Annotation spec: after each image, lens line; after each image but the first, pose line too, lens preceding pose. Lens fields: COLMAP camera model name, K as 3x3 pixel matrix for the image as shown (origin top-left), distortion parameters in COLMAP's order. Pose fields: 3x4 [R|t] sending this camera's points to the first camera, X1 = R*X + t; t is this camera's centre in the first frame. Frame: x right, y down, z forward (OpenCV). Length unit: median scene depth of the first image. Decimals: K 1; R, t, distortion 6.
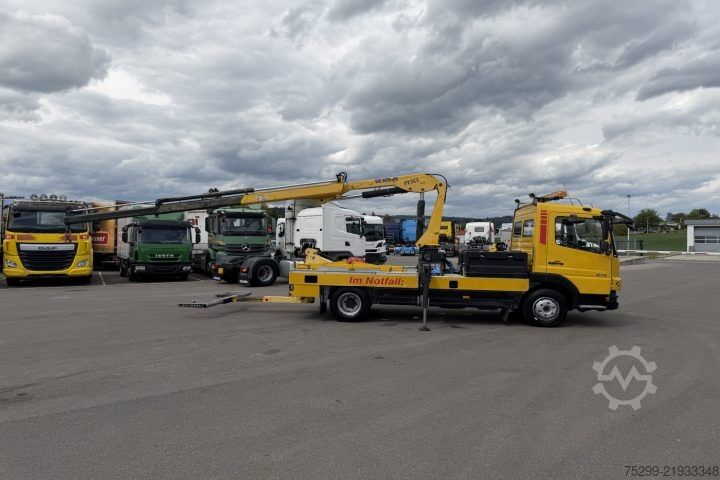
lens RADIAL K [[532.4, 0, 345.6], [0, 532.4, 242.6], [0, 0, 1]] dist [0.048983, -0.002605]
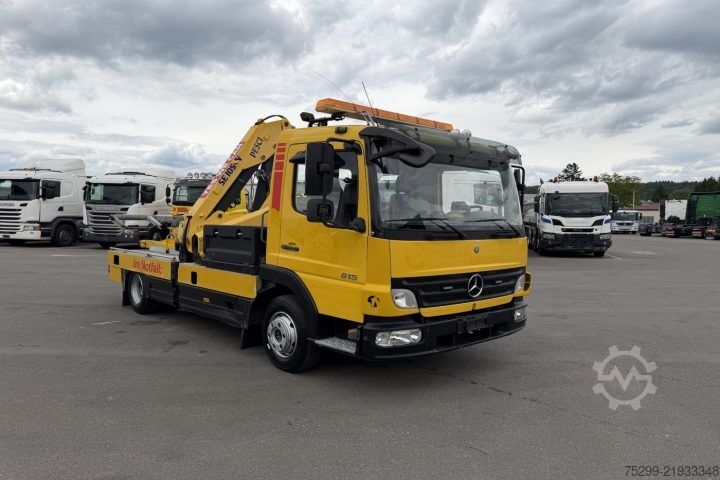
lens RADIAL K [[508.7, 0, 380.7], [0, 508.7, 258.9], [0, 0, 1]] dist [-0.001582, -0.003254]
pose [[0.752926, 0.059190, -0.655438, 0.077509], [-0.013156, 0.997102, 0.074932, 0.001556], [0.657974, -0.047795, 0.751523, 0.072579]]
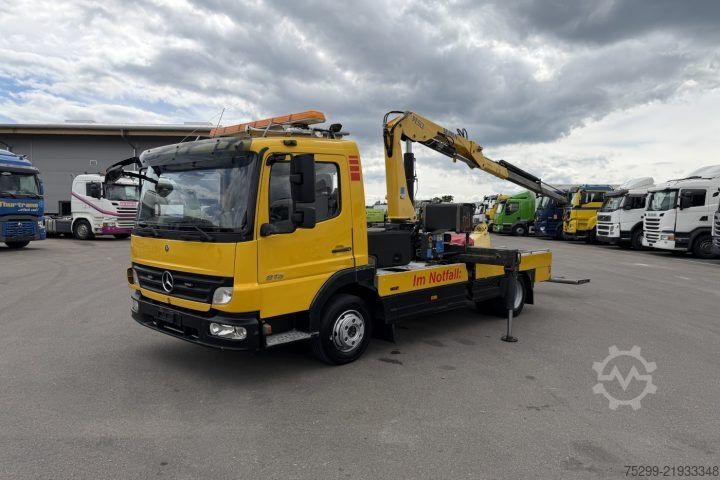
lens RADIAL K [[528.9, 0, 360.0], [0, 528.9, 240.0], [0, 0, 1]] dist [0.003182, -0.002792]
pose [[-0.613500, 0.021325, -0.789407, 0.084391], [-0.018459, 0.998975, 0.041332, 0.000646], [0.789479, 0.039929, -0.612477, 0.176244]]
